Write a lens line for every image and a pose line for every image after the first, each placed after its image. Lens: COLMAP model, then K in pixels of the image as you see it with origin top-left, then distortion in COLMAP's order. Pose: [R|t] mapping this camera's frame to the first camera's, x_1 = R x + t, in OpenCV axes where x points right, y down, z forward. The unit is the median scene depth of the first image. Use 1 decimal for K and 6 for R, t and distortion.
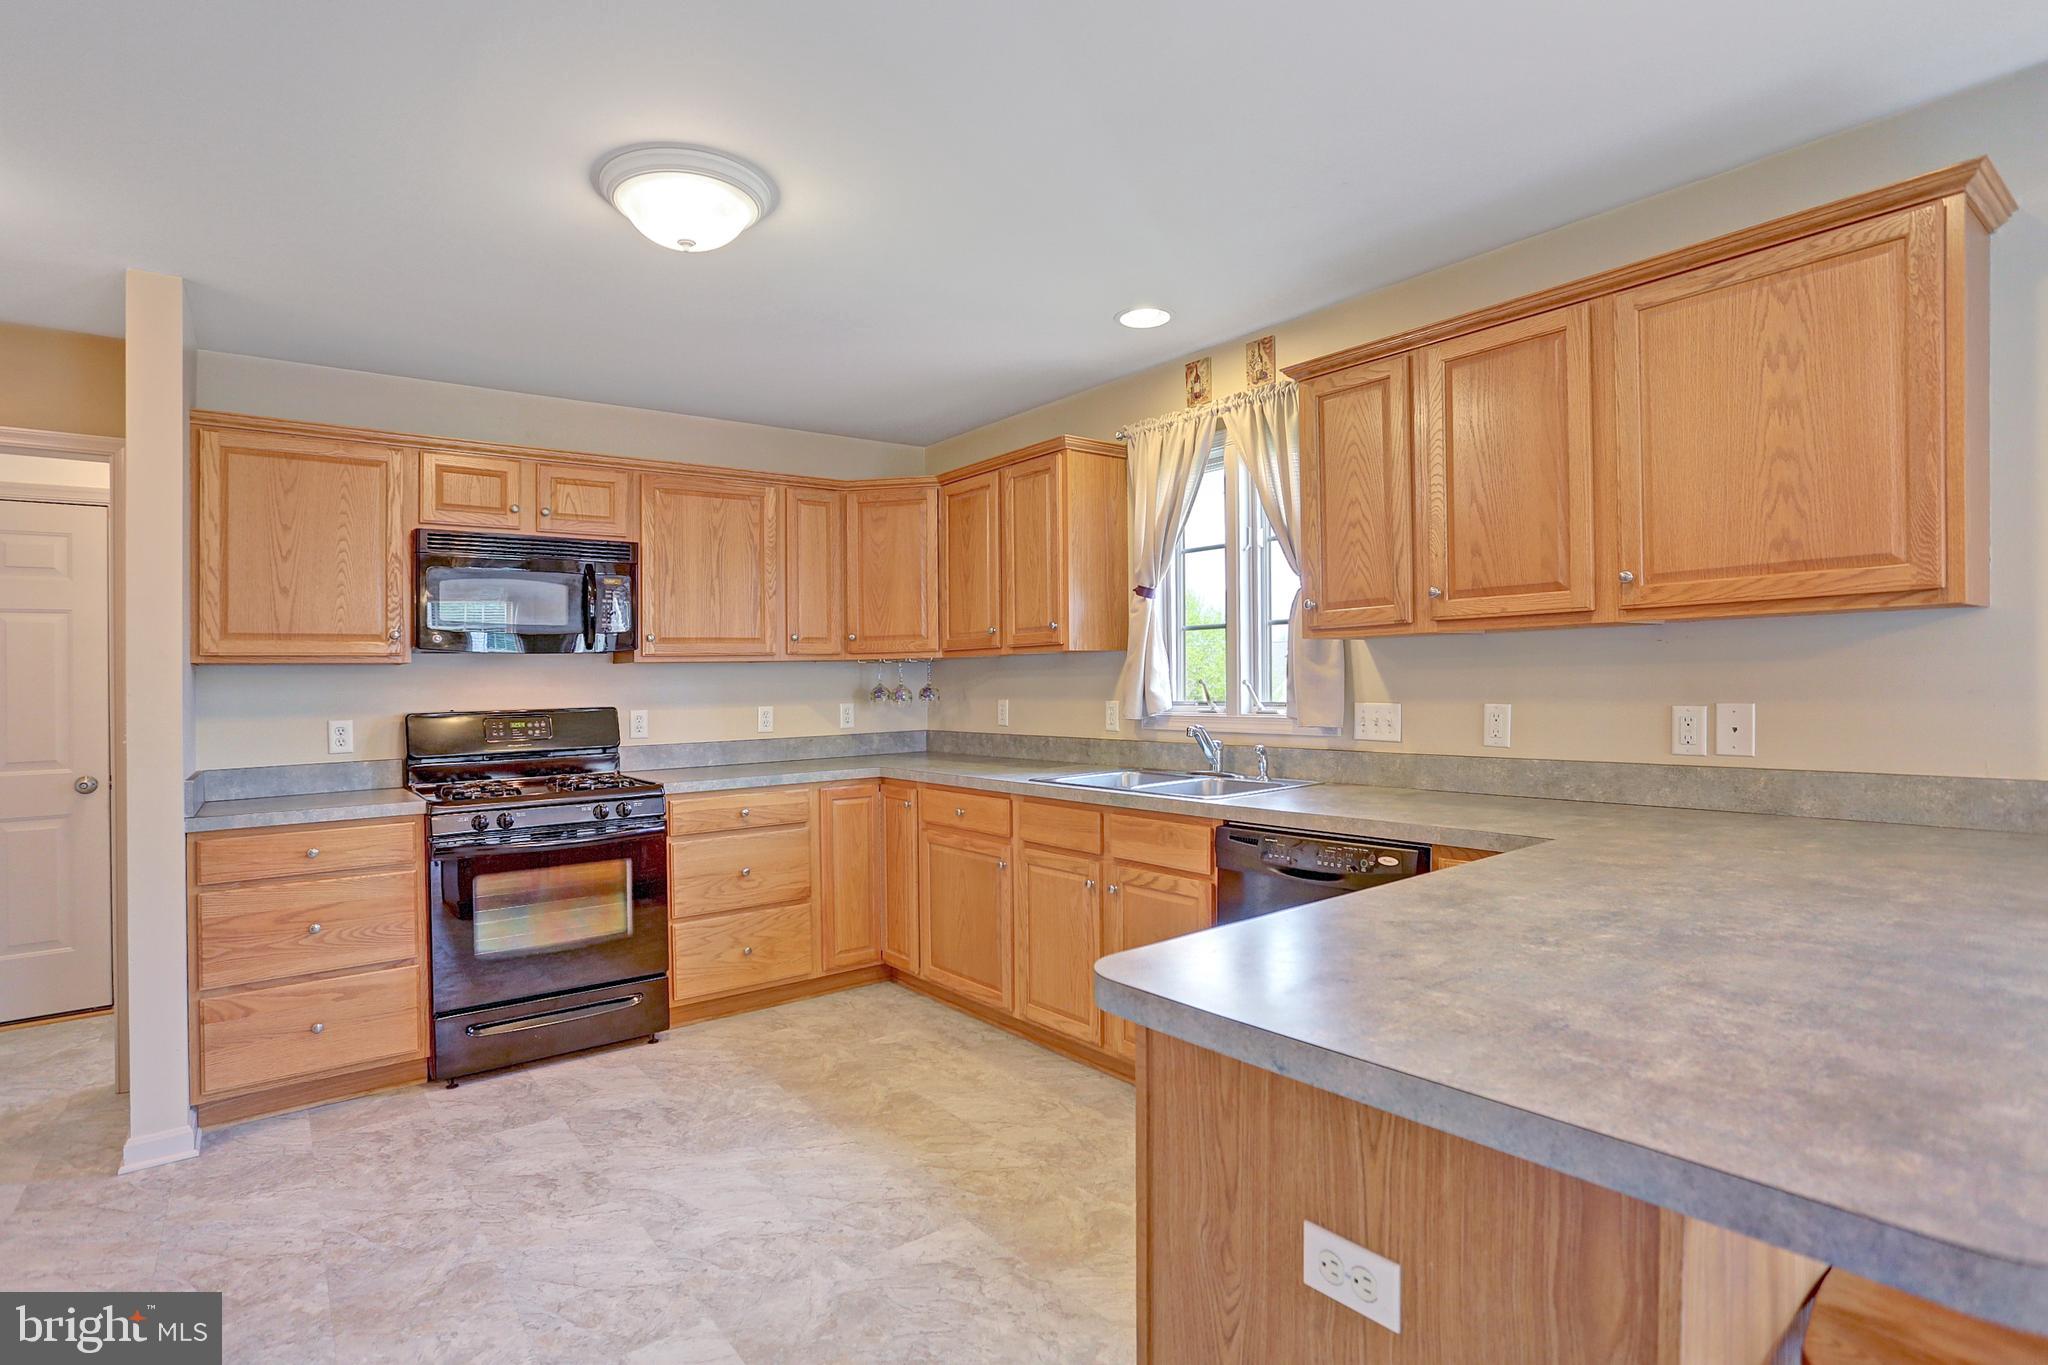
lens RADIAL K [[1023.2, 0, 1039.0], [0, 1023.2, 681.5], [0, 0, 1]] dist [-0.046085, 0.017297]
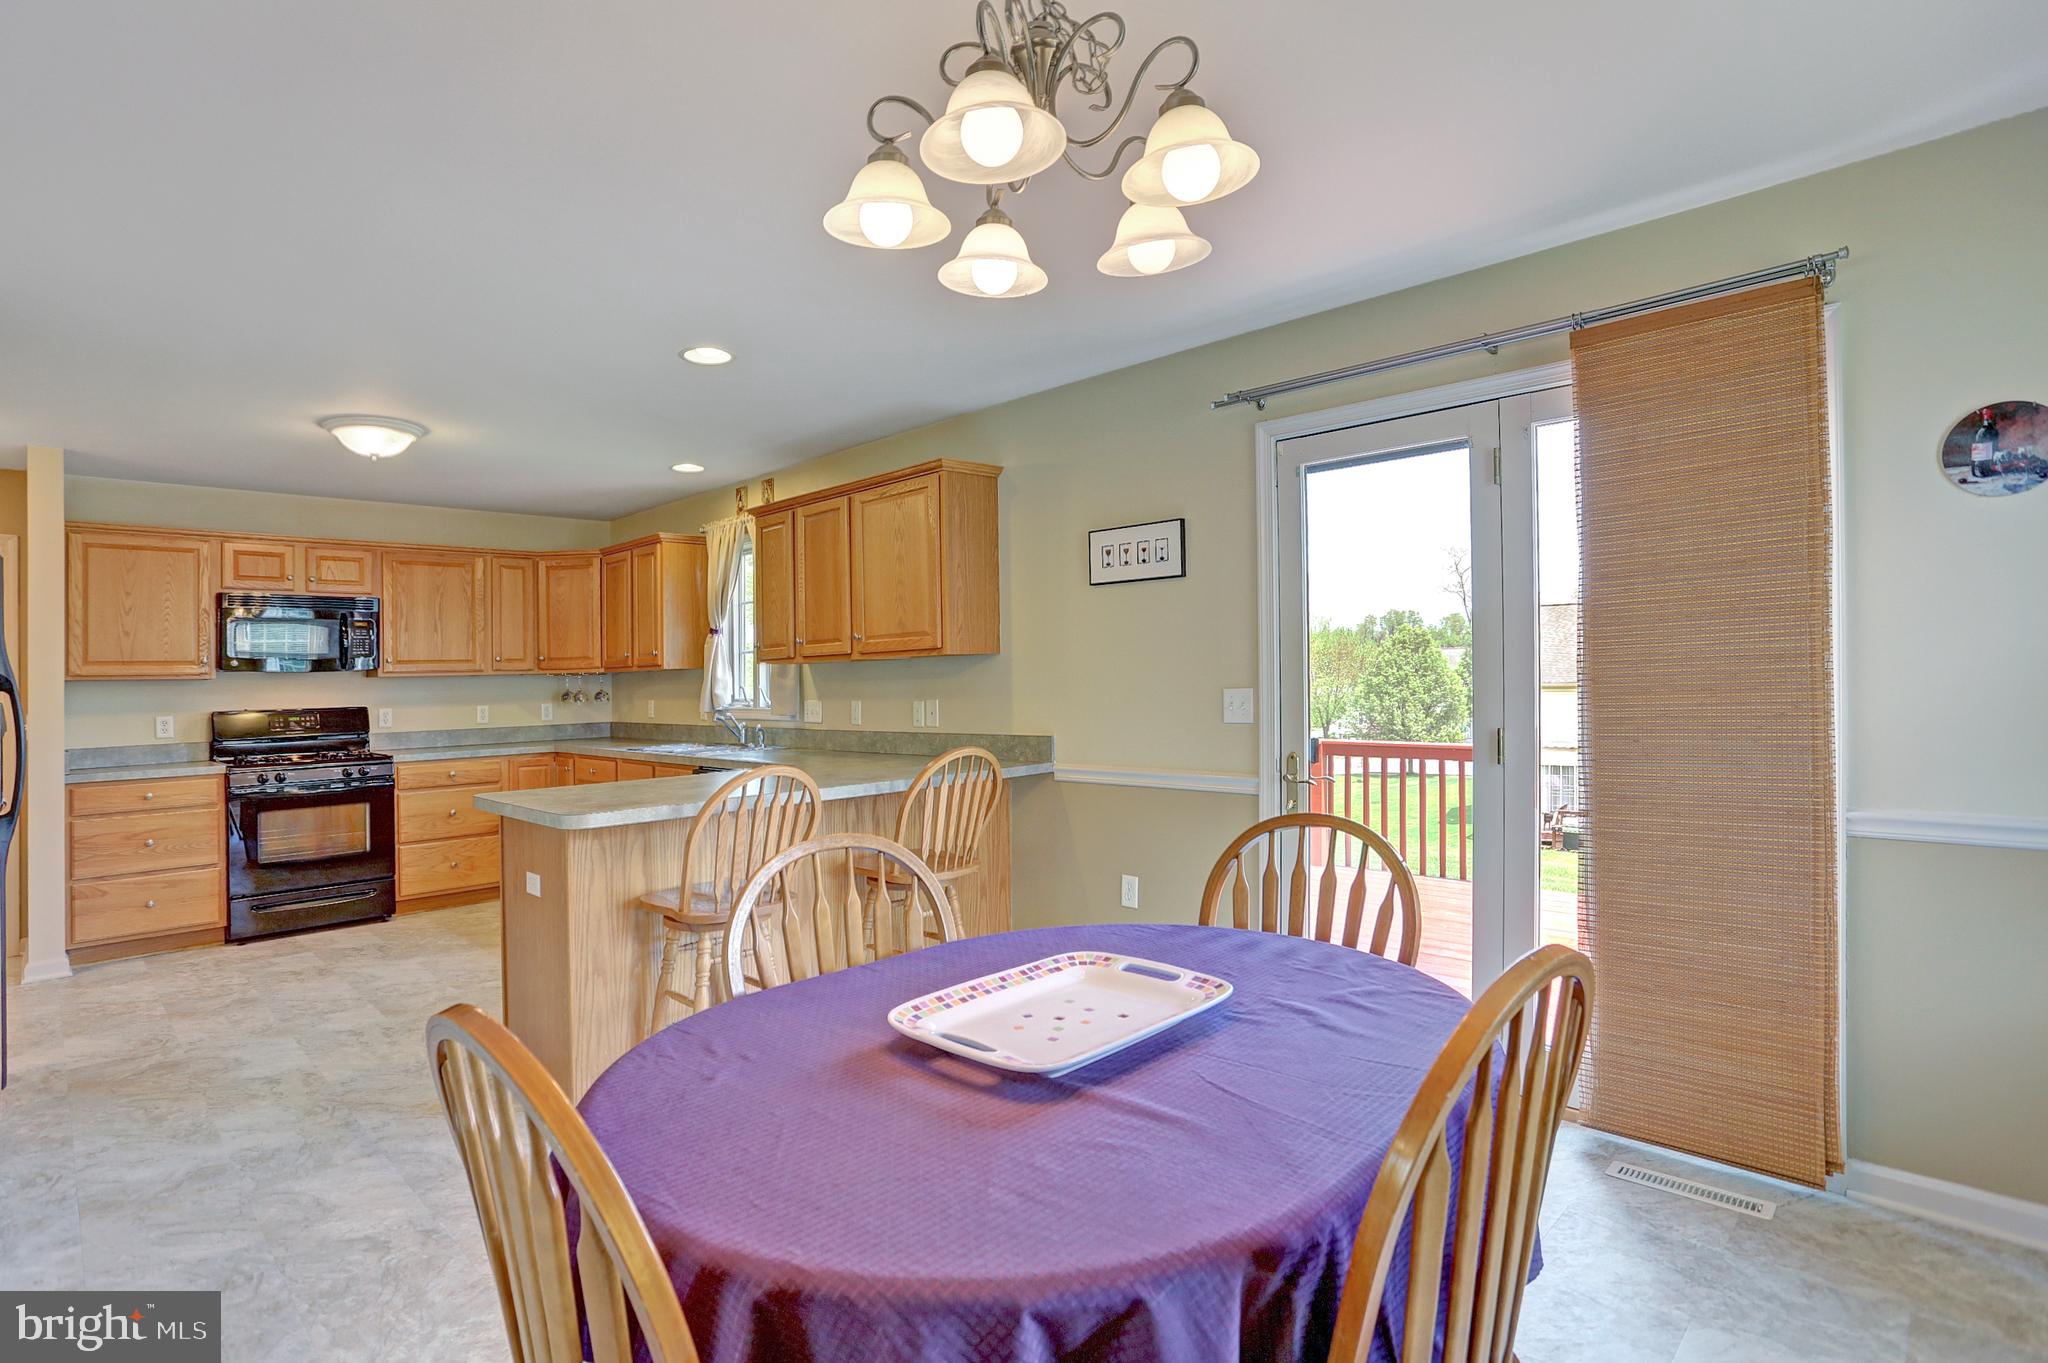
lens RADIAL K [[1023.2, 0, 1051.1], [0, 1023.2, 671.3], [0, 0, 1]] dist [-0.046085, 0.017297]
pose [[0.991135, -0.003891, 0.132799, 0.457570], [0.005219, 0.999940, -0.009657, -0.008577], [-0.132753, 0.010265, 0.991096, -0.710689]]
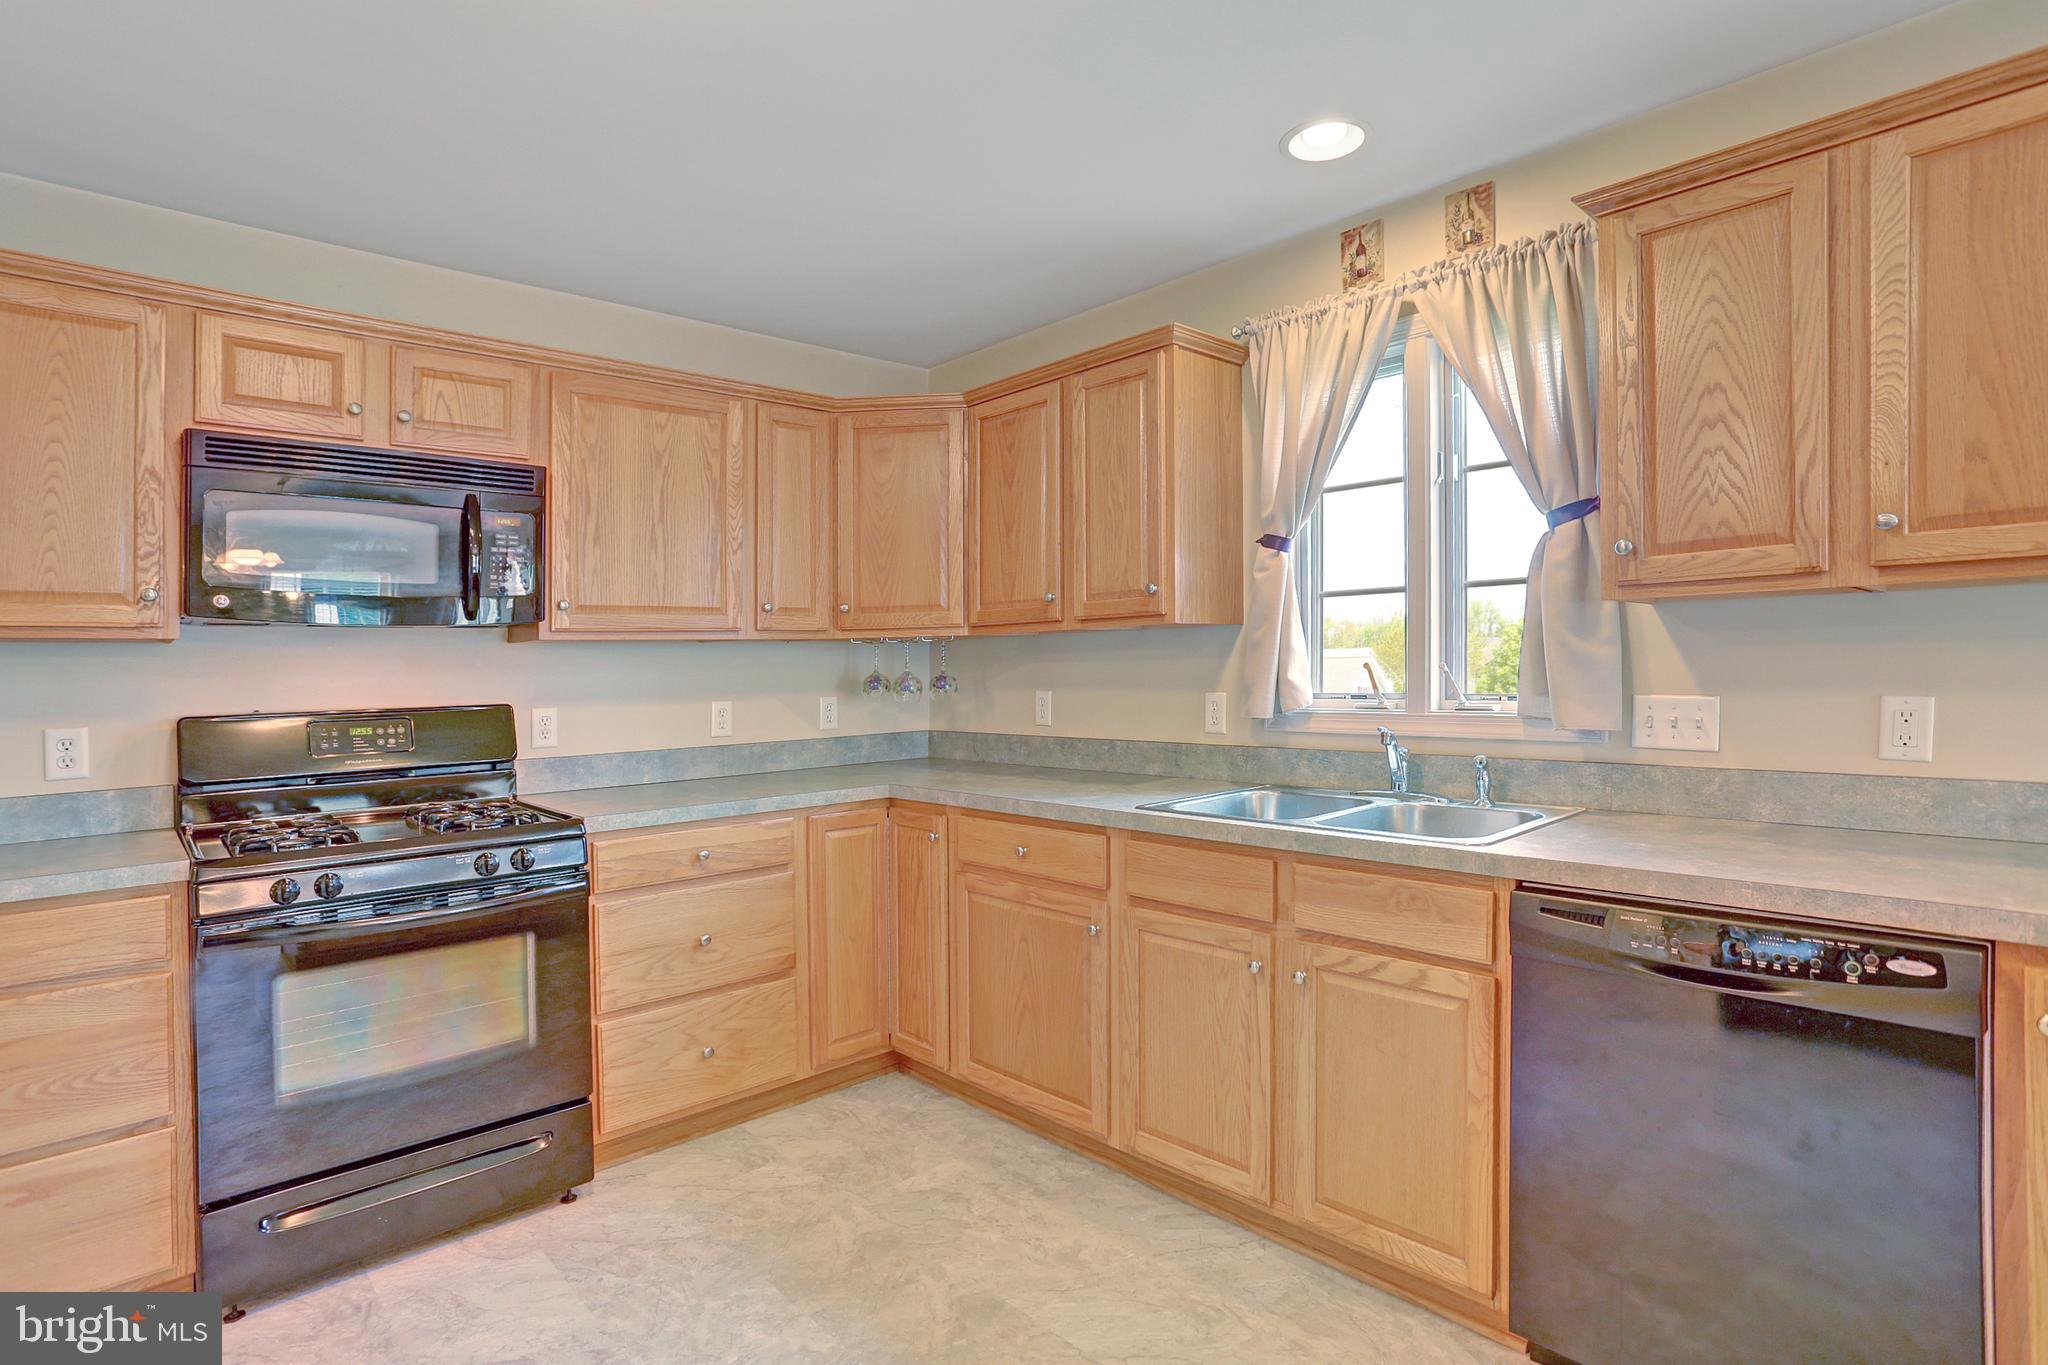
lens RADIAL K [[1023.2, 0, 1069.9], [0, 1023.2, 655.3], [0, 0, 1]] dist [-0.046085, 0.017297]
pose [[0.993672, -0.000254, 0.112319, -0.134728], [0.001938, 0.999887, -0.014881, 0.002928], [-0.112303, 0.015004, 0.993561, 0.317264]]
